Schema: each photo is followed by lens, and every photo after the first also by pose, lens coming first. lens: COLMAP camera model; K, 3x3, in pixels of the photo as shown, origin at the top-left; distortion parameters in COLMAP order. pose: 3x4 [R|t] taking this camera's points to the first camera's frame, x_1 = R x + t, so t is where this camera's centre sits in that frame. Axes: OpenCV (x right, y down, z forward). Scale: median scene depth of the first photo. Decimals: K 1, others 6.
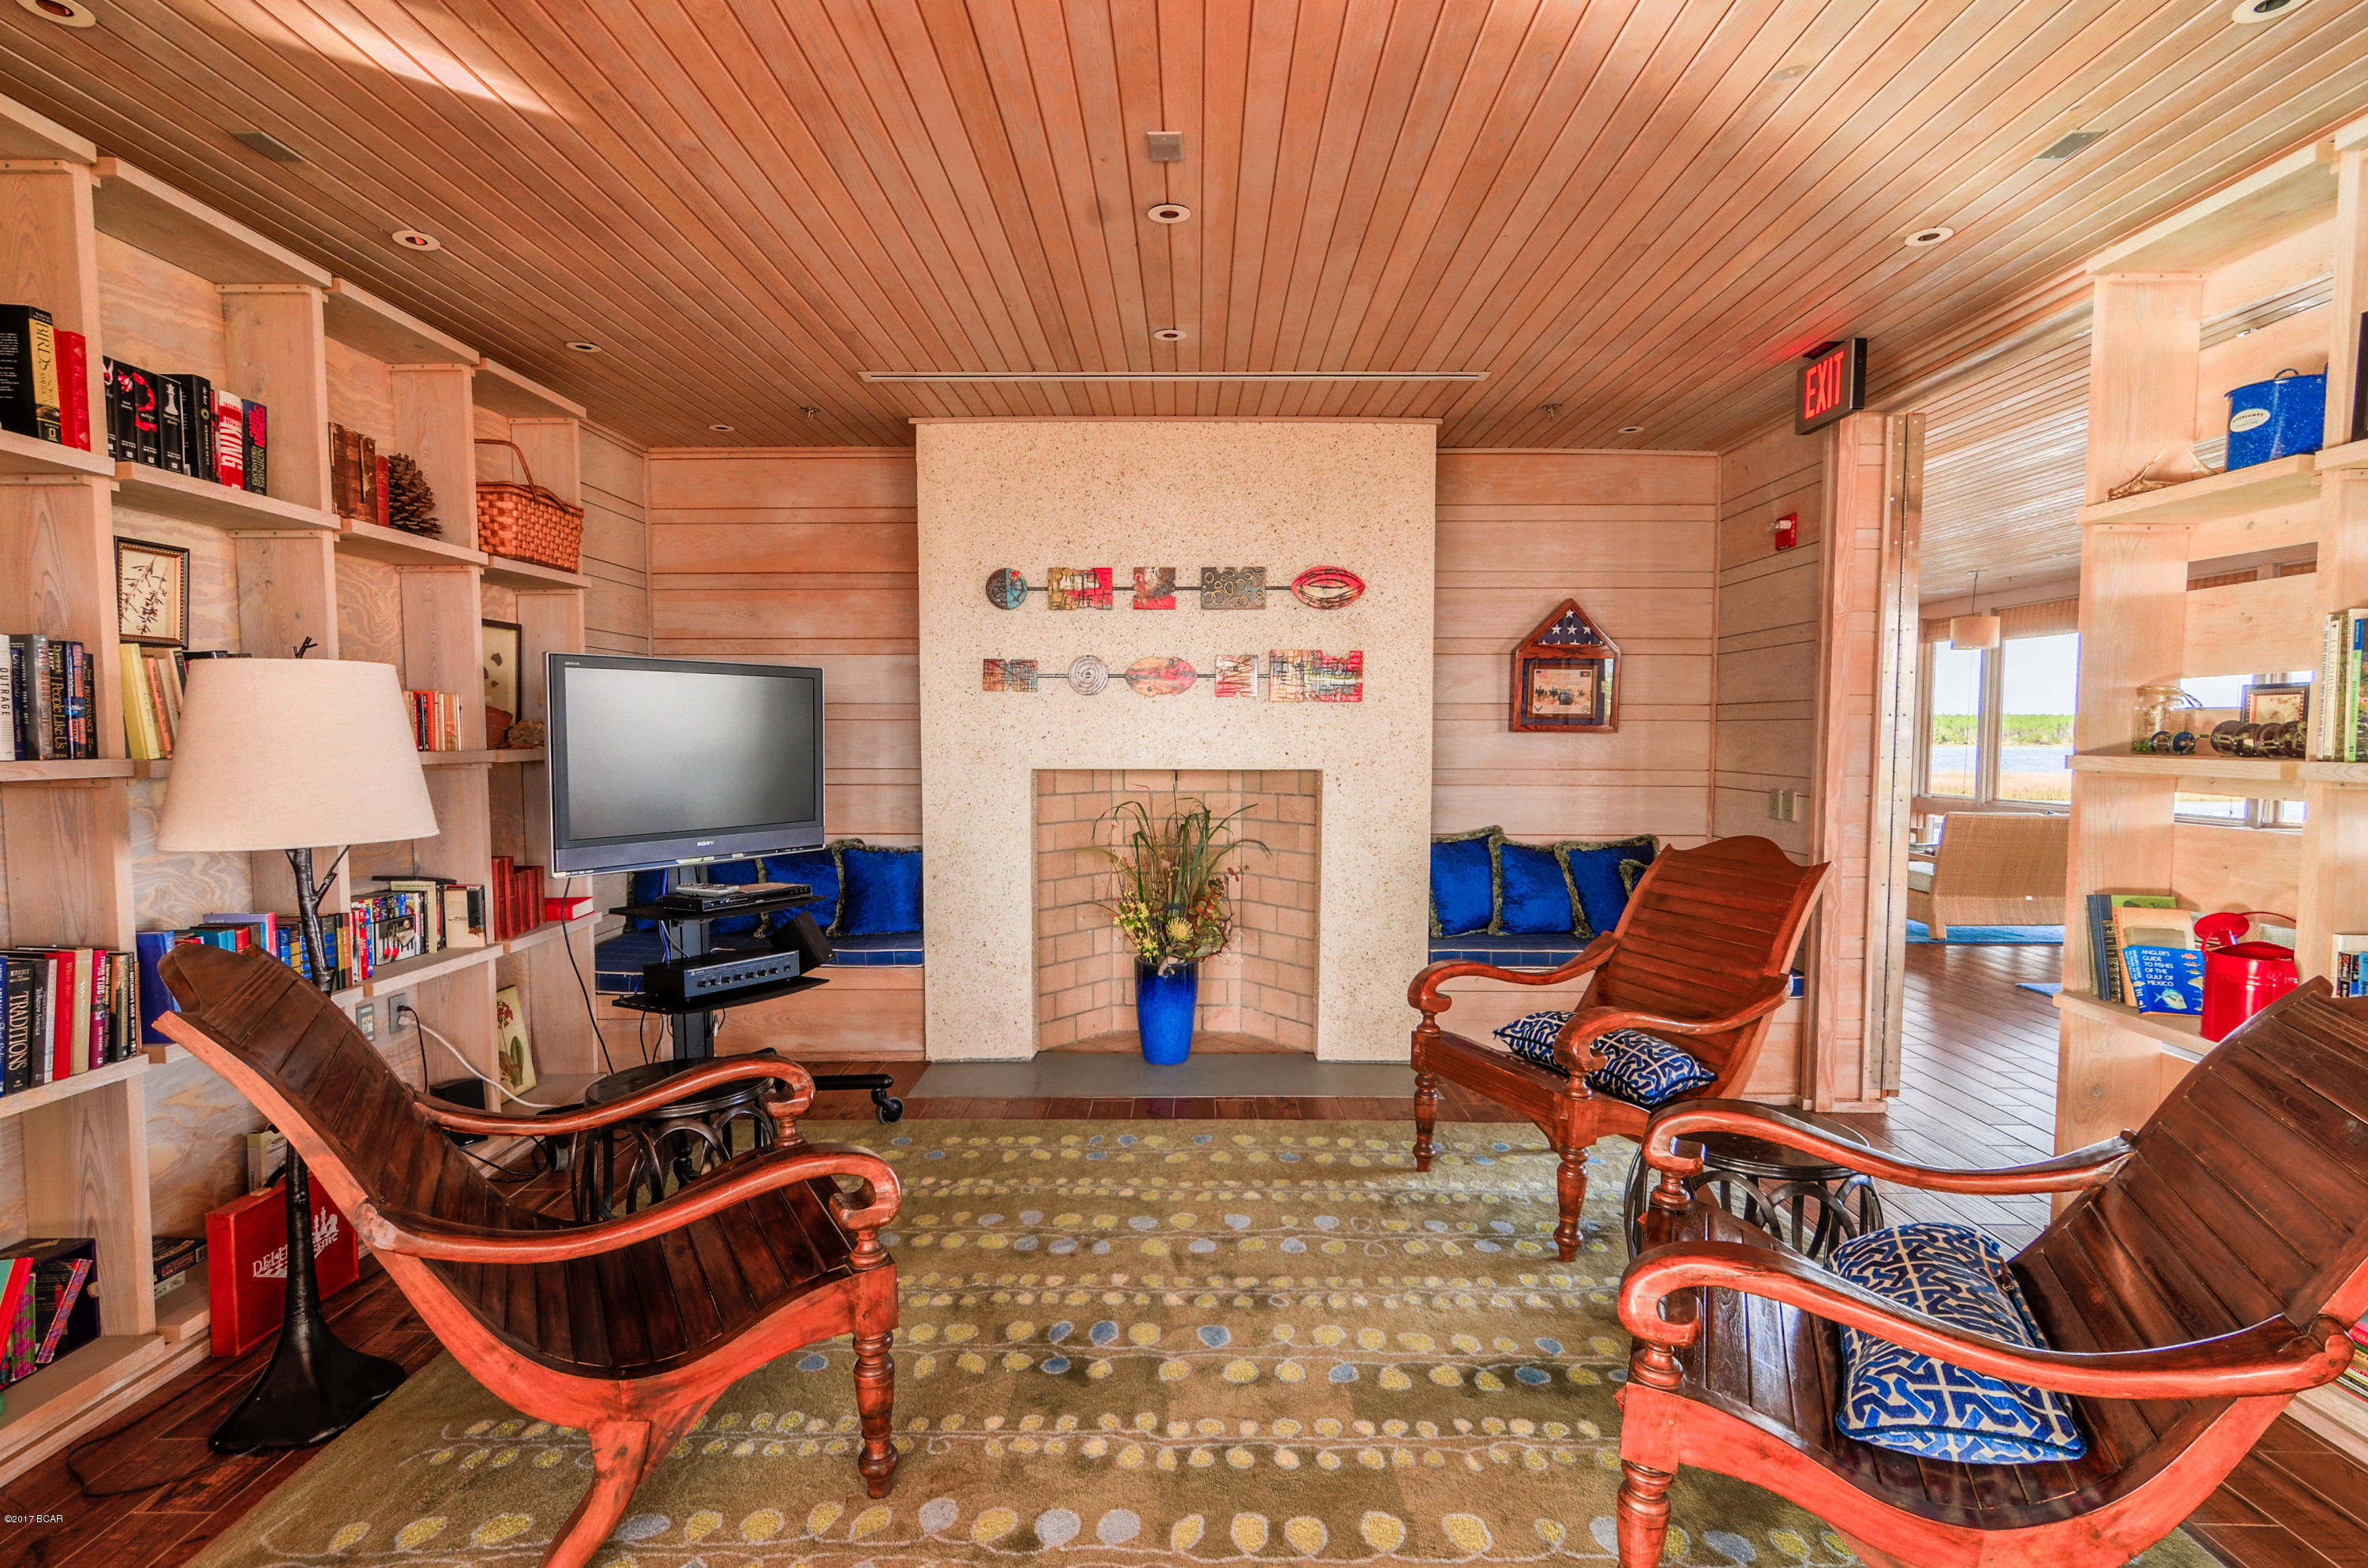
lens RADIAL K [[1131.3, 0, 1162.6], [0, 1131.3, 786.6], [0, 0, 1]] dist [-0.003437, 0.001895]
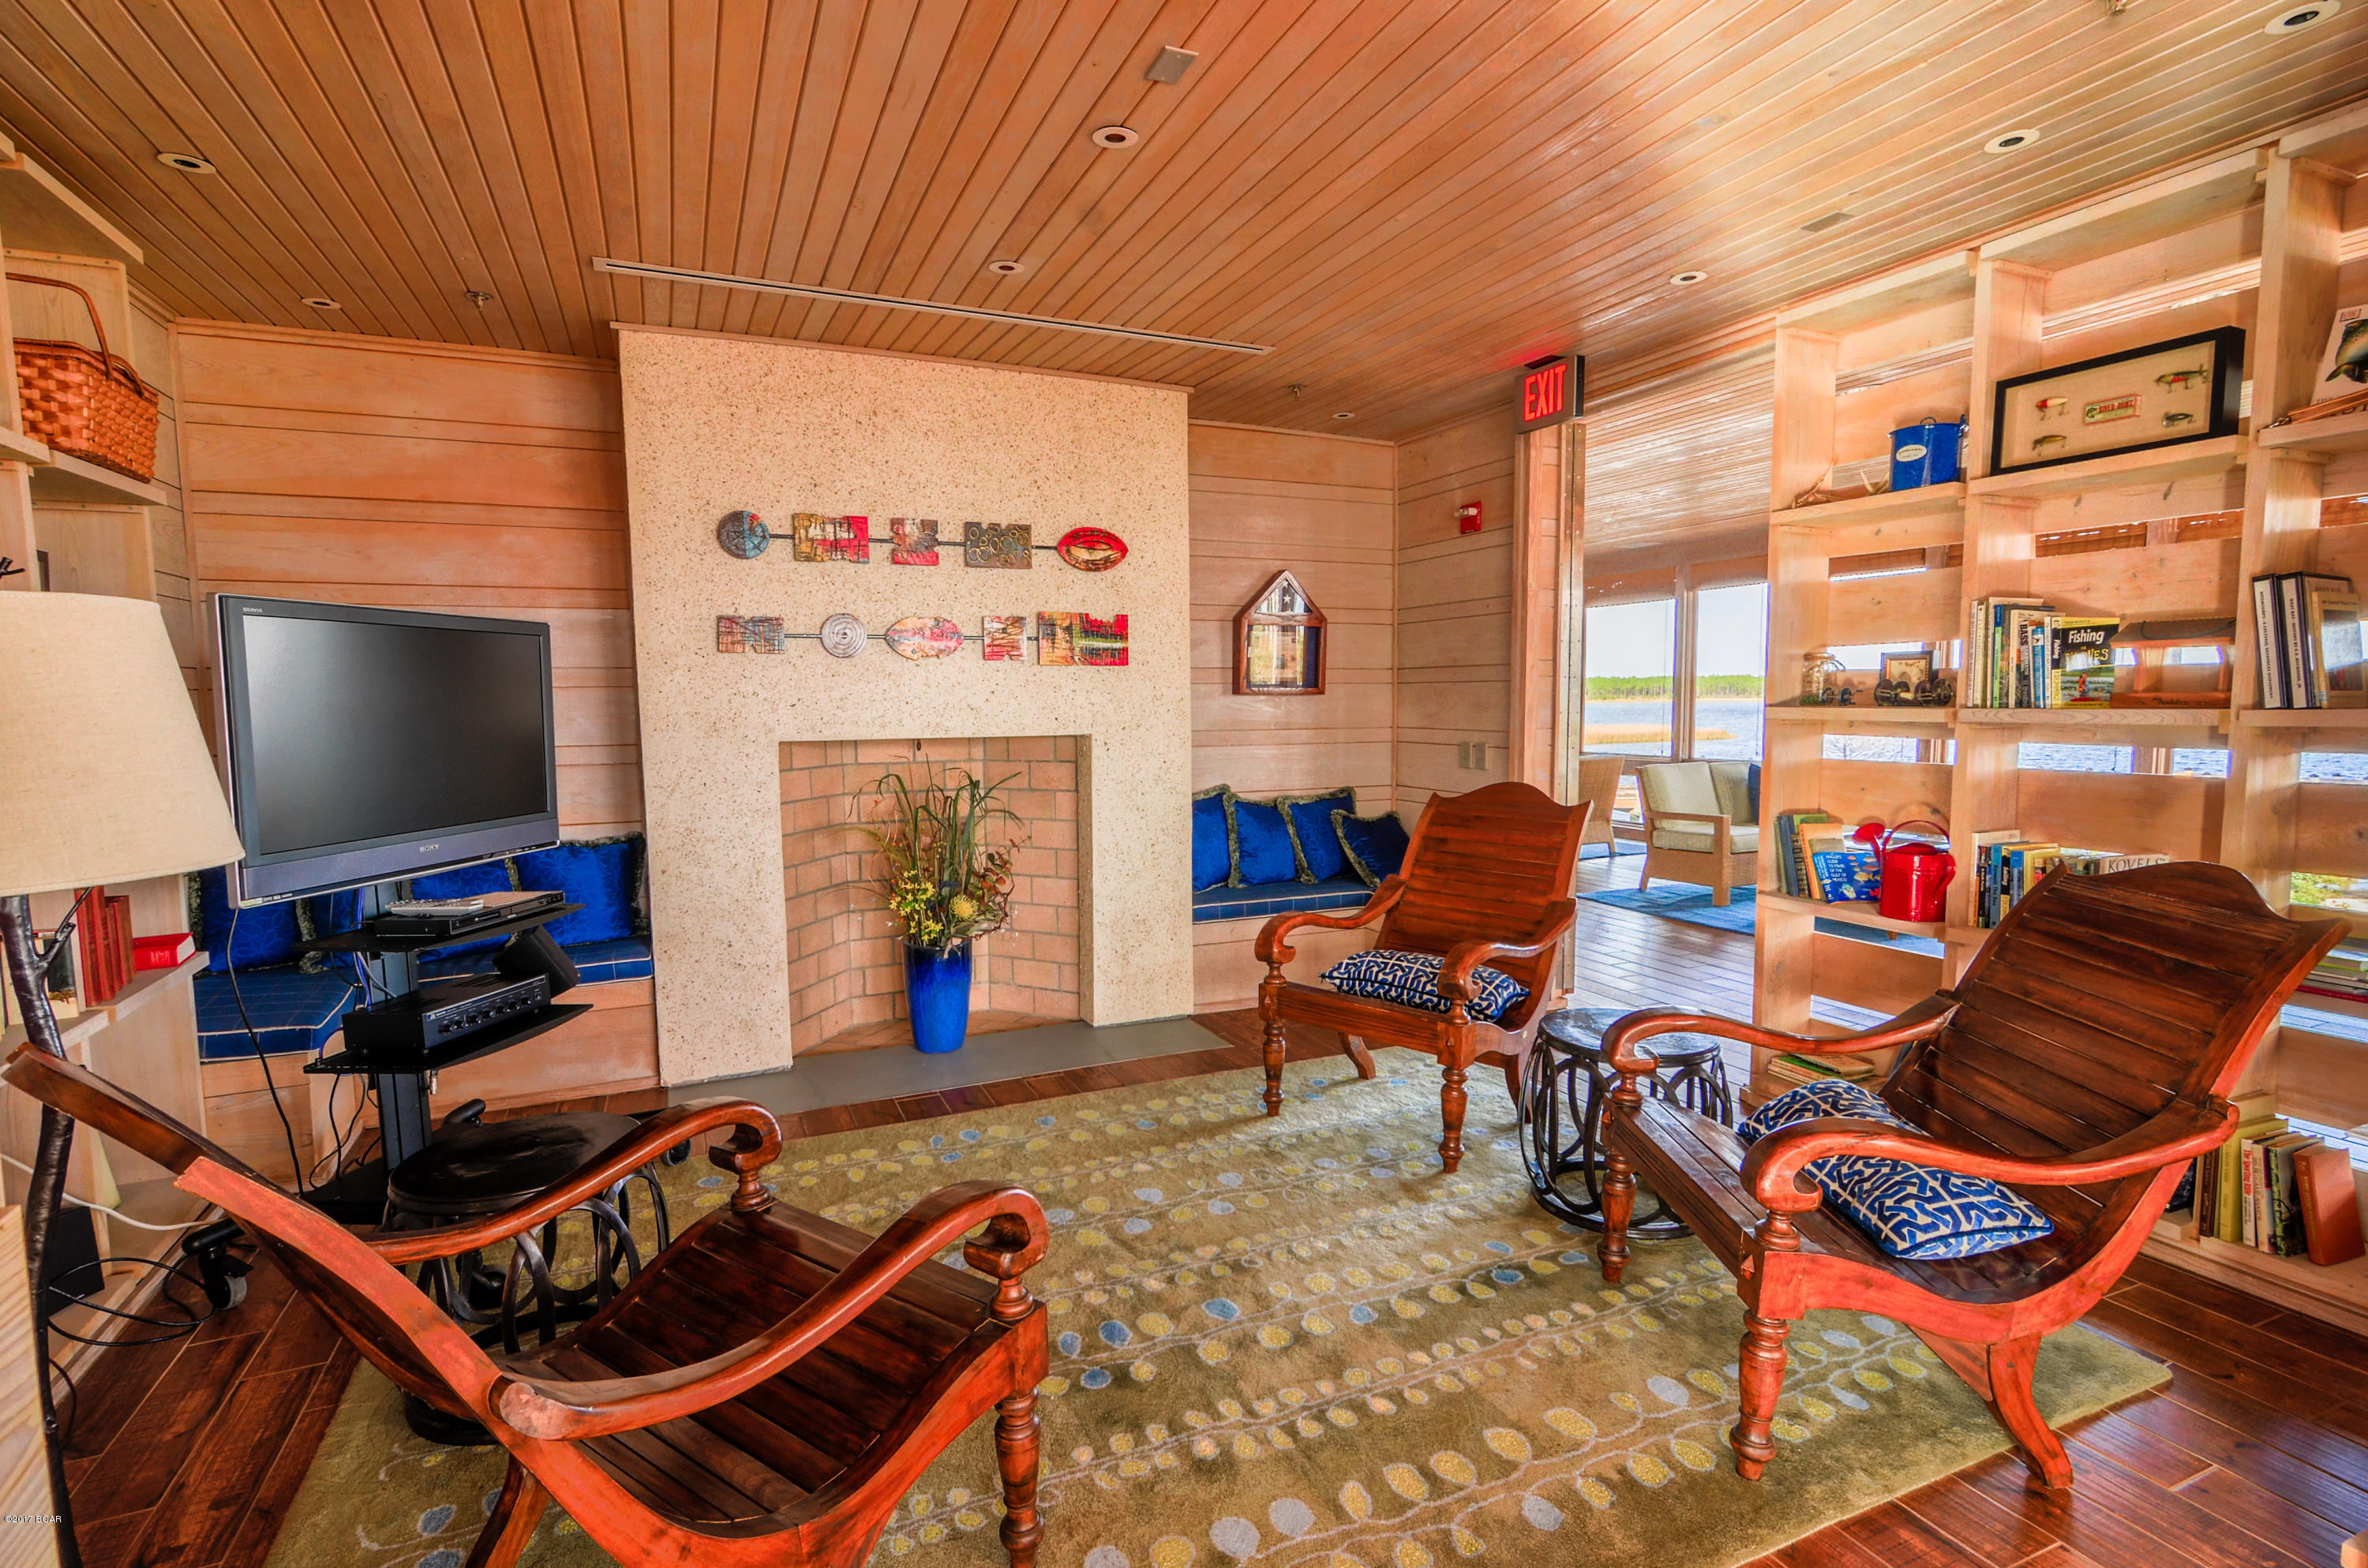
lens RADIAL K [[1131.3, 0, 1170.3], [0, 1131.3, 786.4], [0, 0, 1]] dist [-0.003437, 0.001895]
pose [[0.910504, -0.042870, 0.411272, -0.263443], [0.030784, 0.998879, 0.035969, -0.004011], [-0.412353, -0.020089, 0.910803, 0.090935]]
